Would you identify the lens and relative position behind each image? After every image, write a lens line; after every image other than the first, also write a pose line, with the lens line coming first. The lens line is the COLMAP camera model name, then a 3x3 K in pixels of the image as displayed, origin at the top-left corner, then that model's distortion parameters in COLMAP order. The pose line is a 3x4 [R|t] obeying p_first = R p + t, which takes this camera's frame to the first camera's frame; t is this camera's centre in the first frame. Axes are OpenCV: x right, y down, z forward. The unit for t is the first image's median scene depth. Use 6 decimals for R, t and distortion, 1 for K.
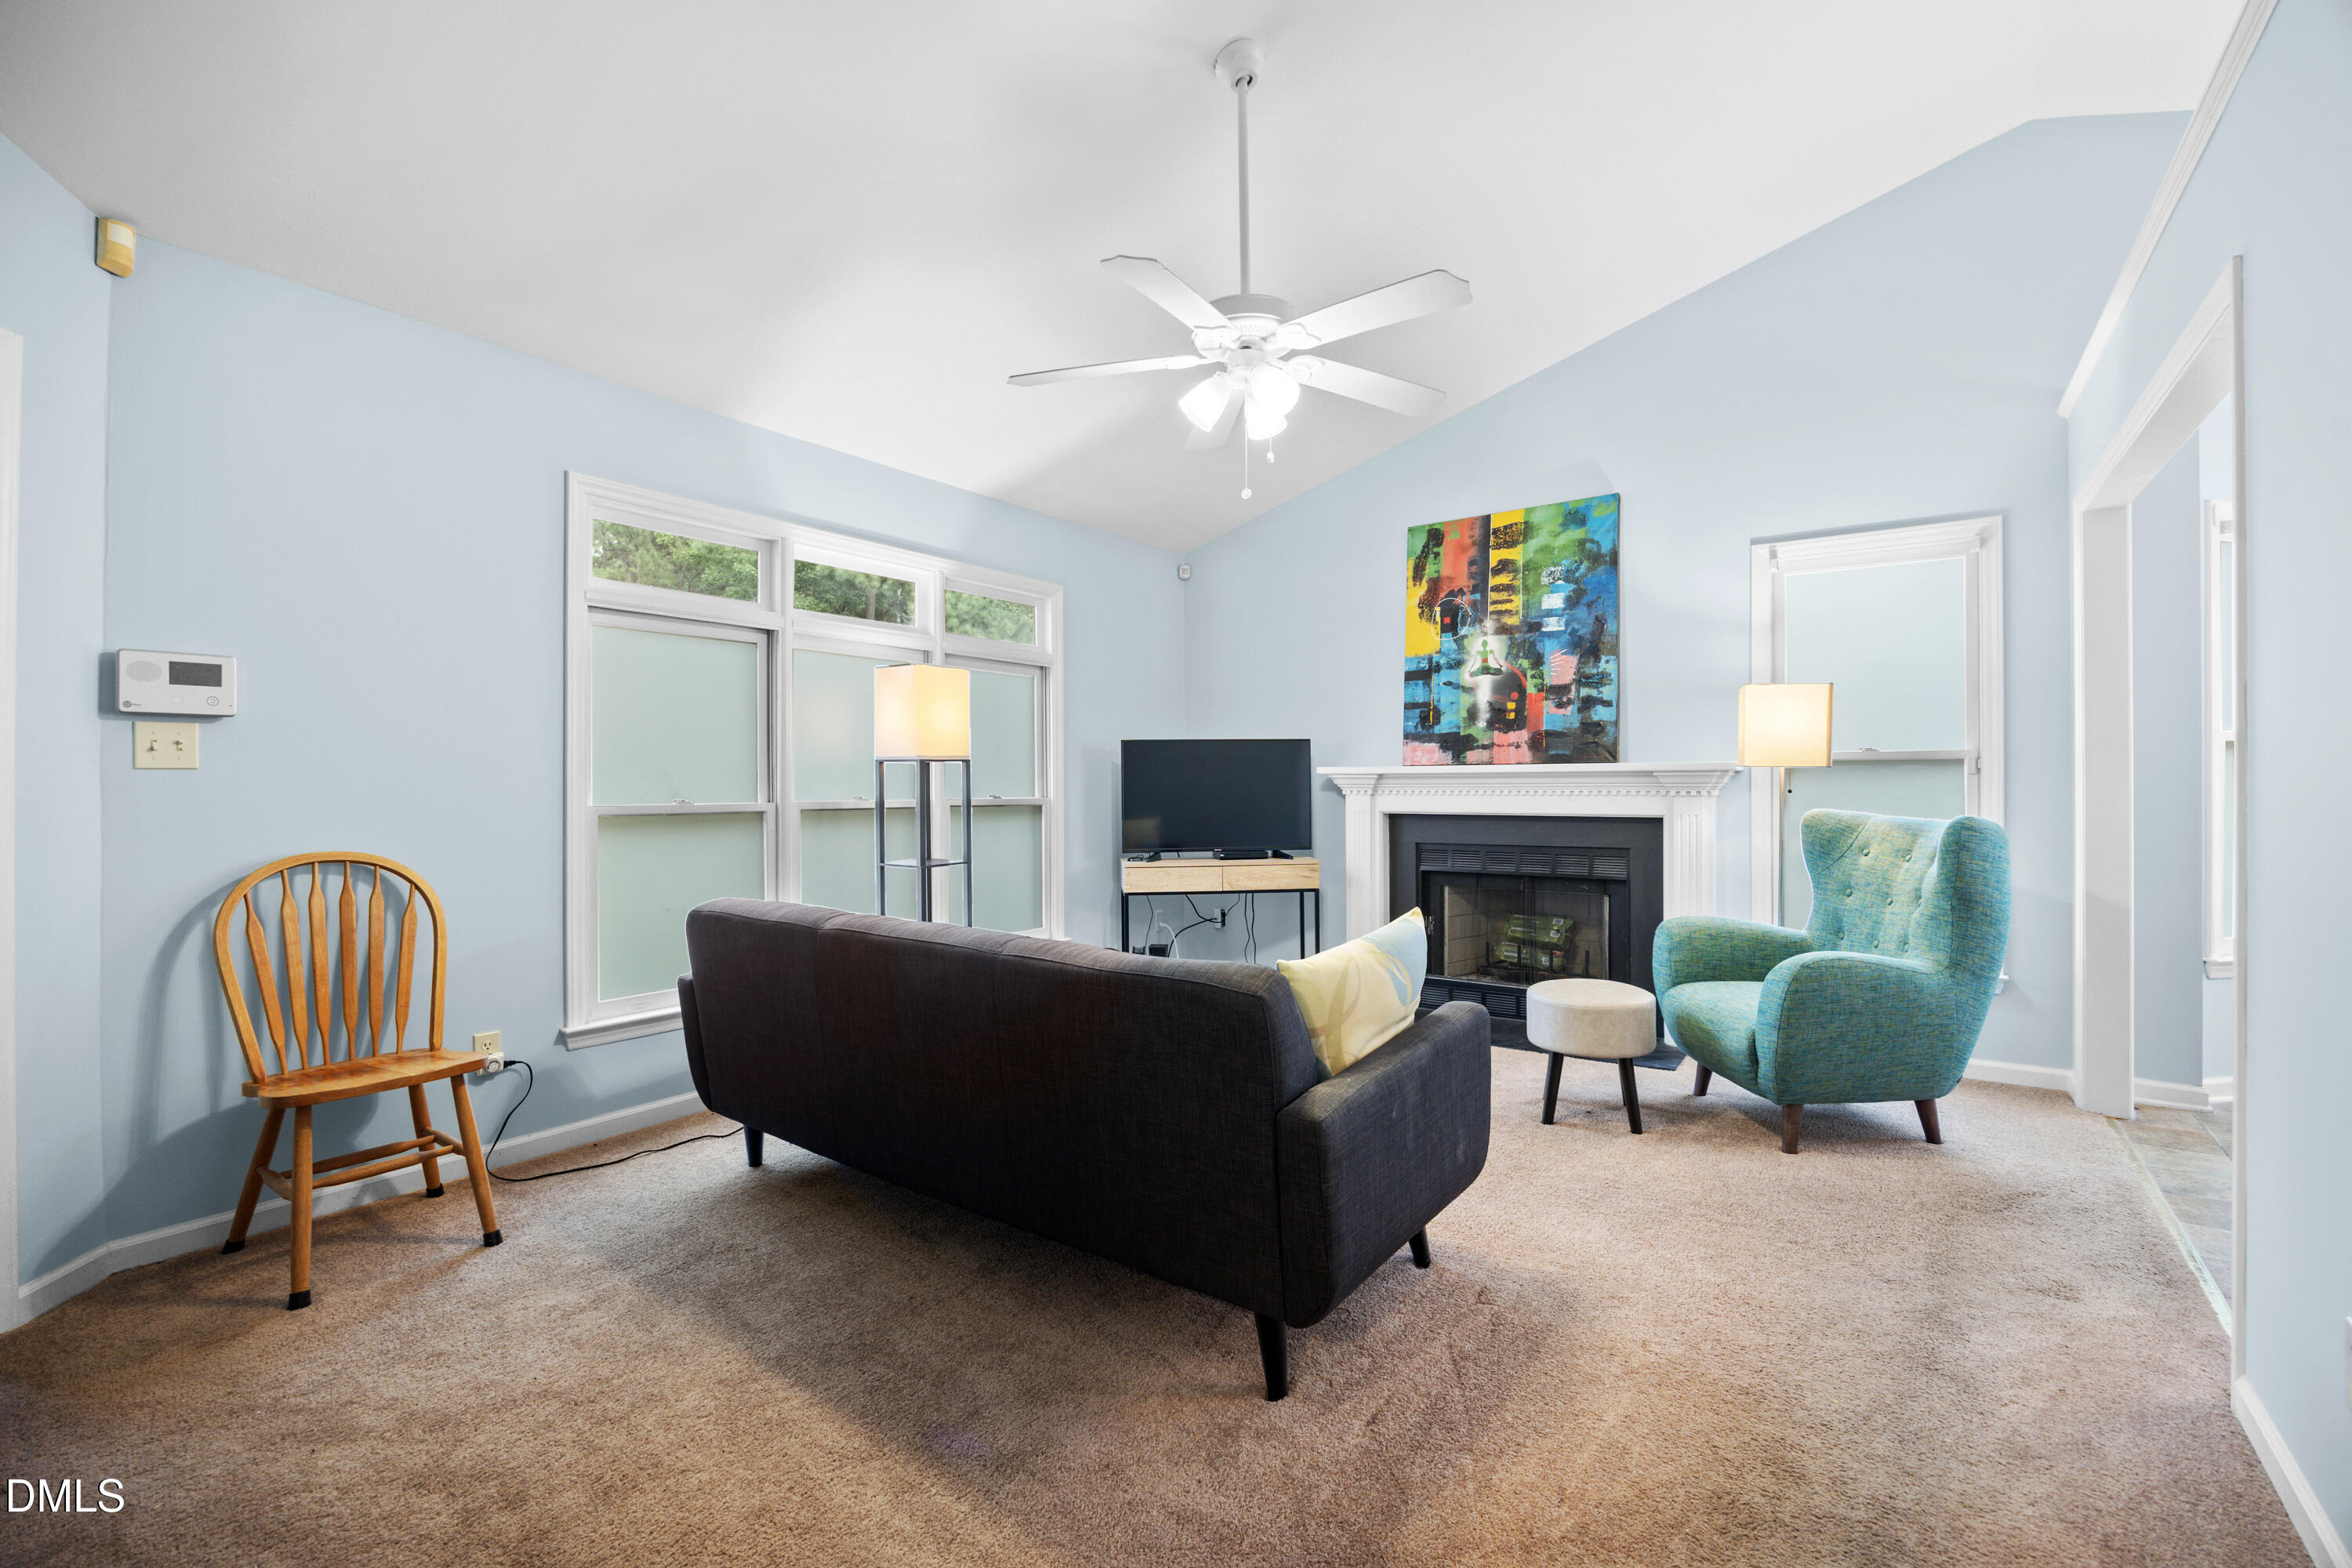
lens RADIAL K [[1014.9, 0, 1178.1], [0, 1014.9, 780.5], [0, 0, 1]] dist [-0.018059, -0.000088]
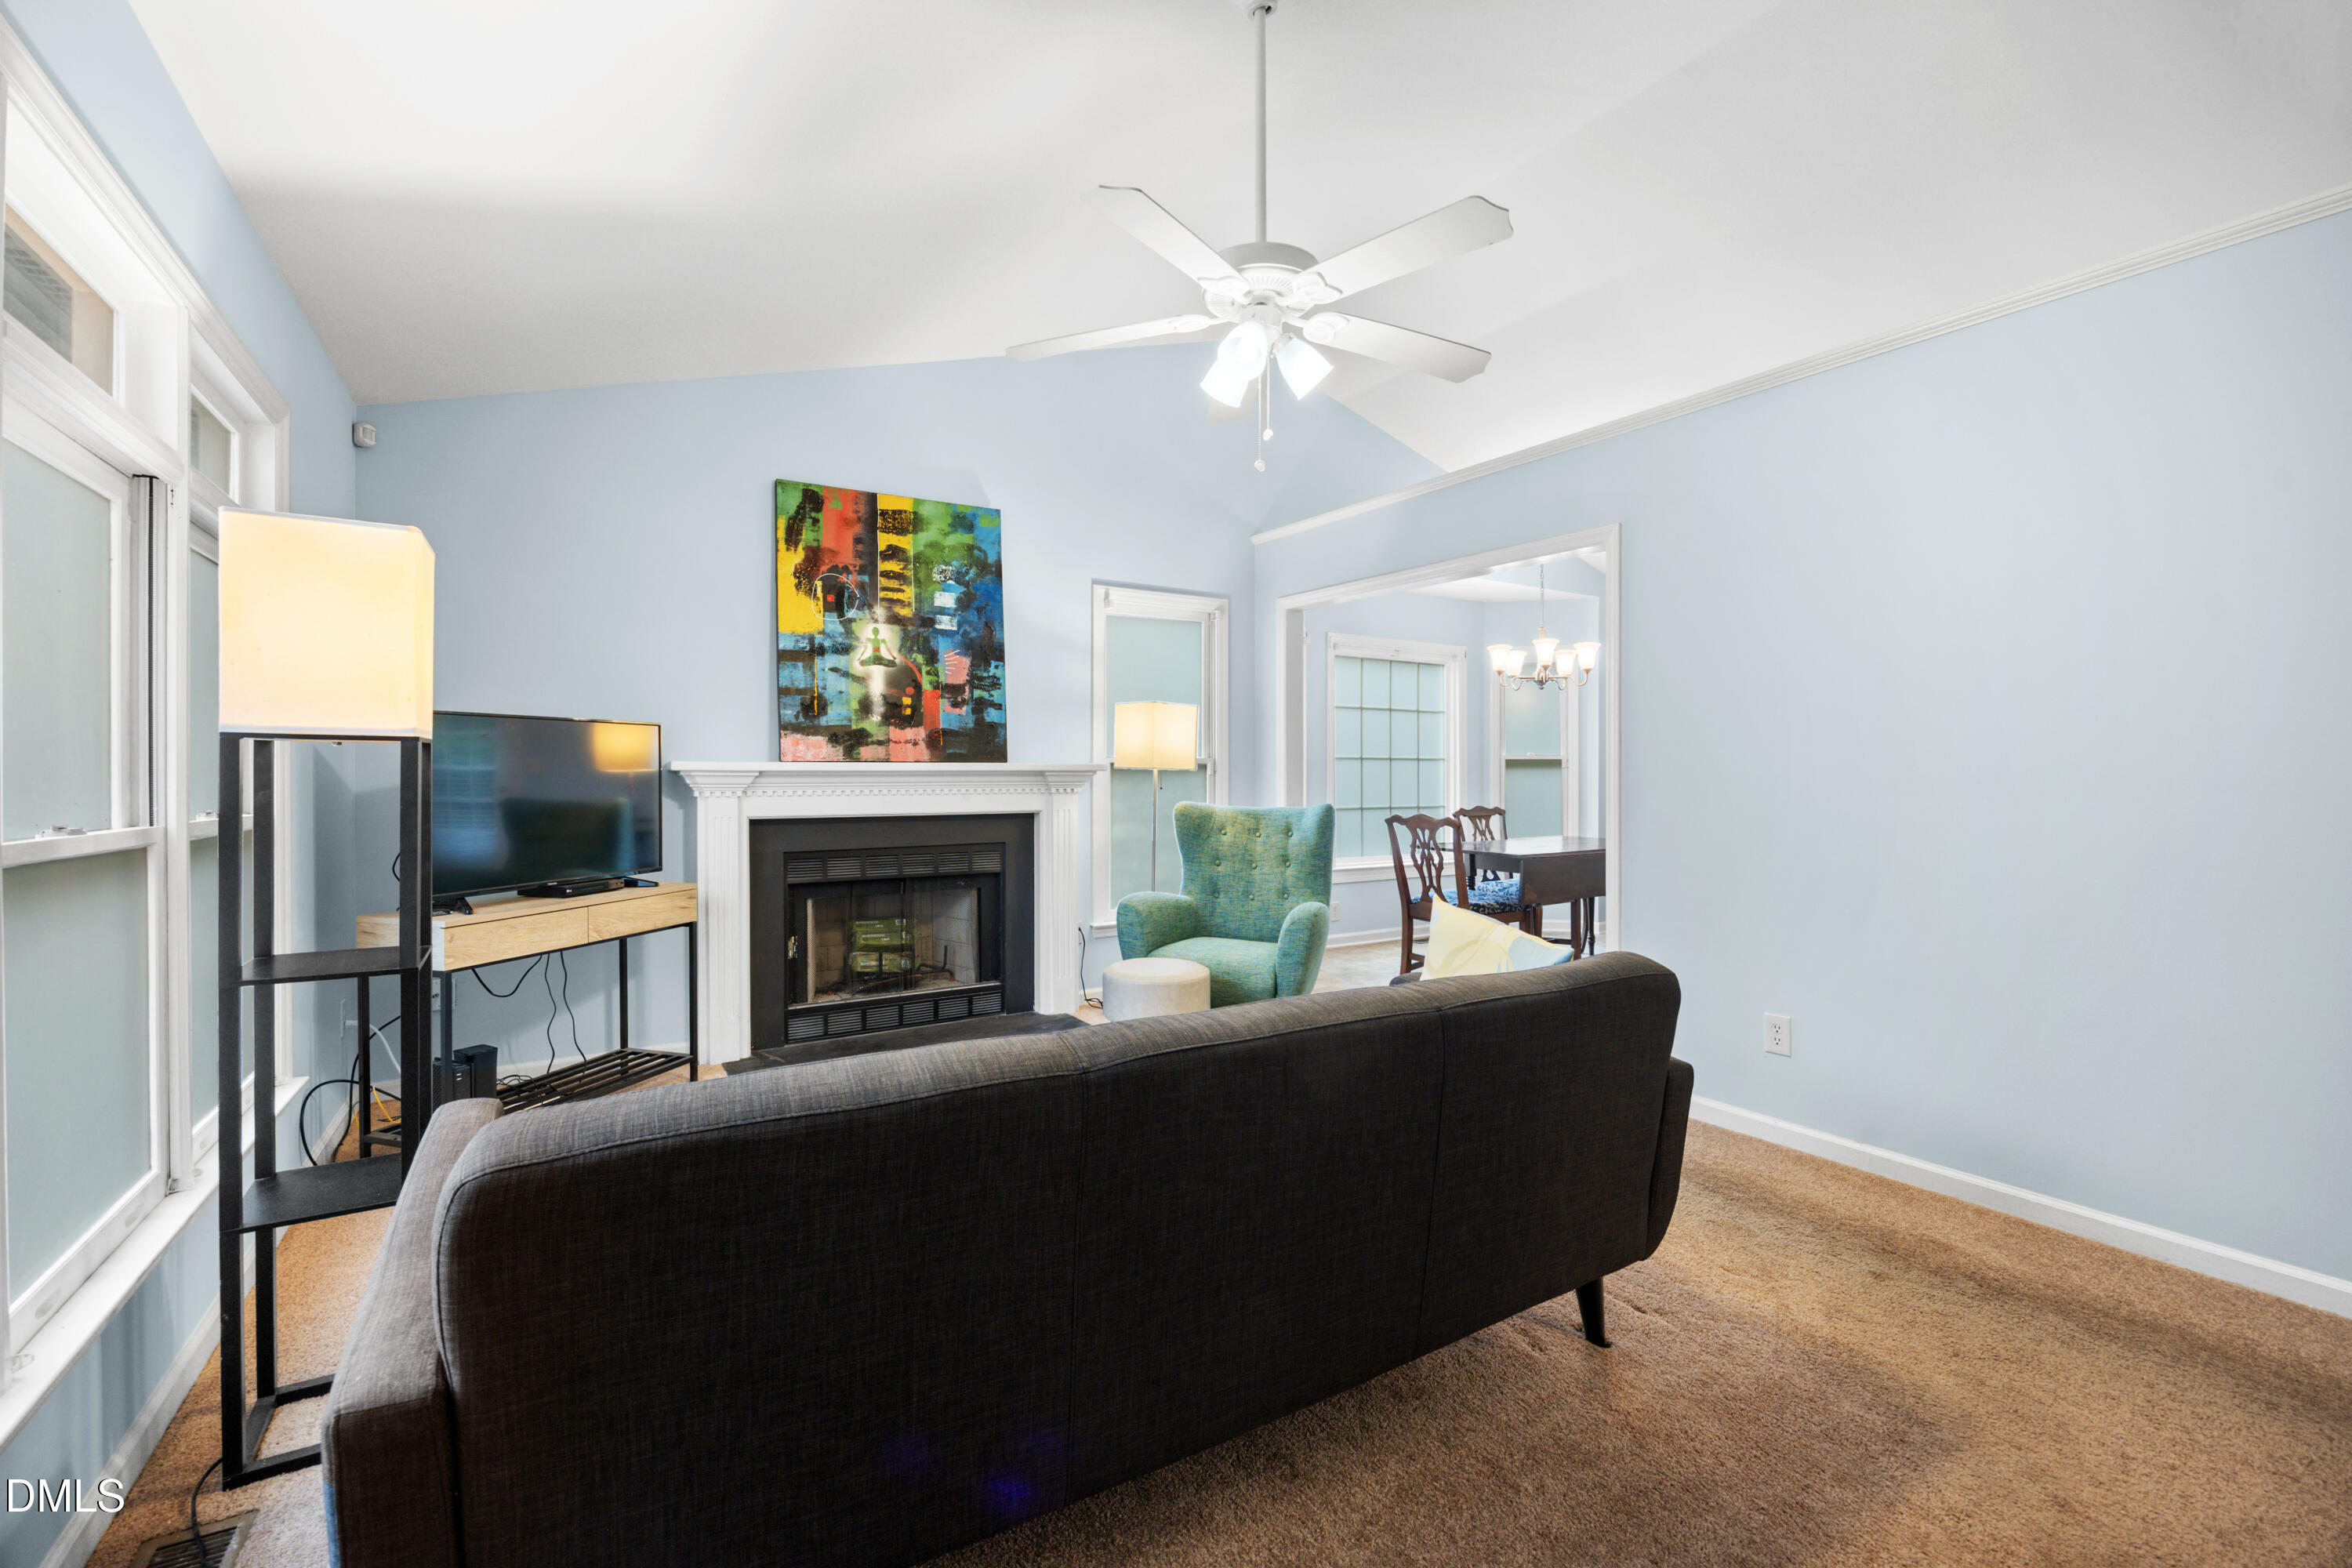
lens RADIAL K [[965.0, 0, 1169.6], [0, 965.0, 778.9], [0, 0, 1]] dist [-0.034314, 0.000007]
pose [[0.384711, 0.000489, 0.923037, -0.407582], [-0.001872, 0.999998, 0.000251, -0.000970], [-0.923035, -0.001824, 0.384711, 0.416832]]
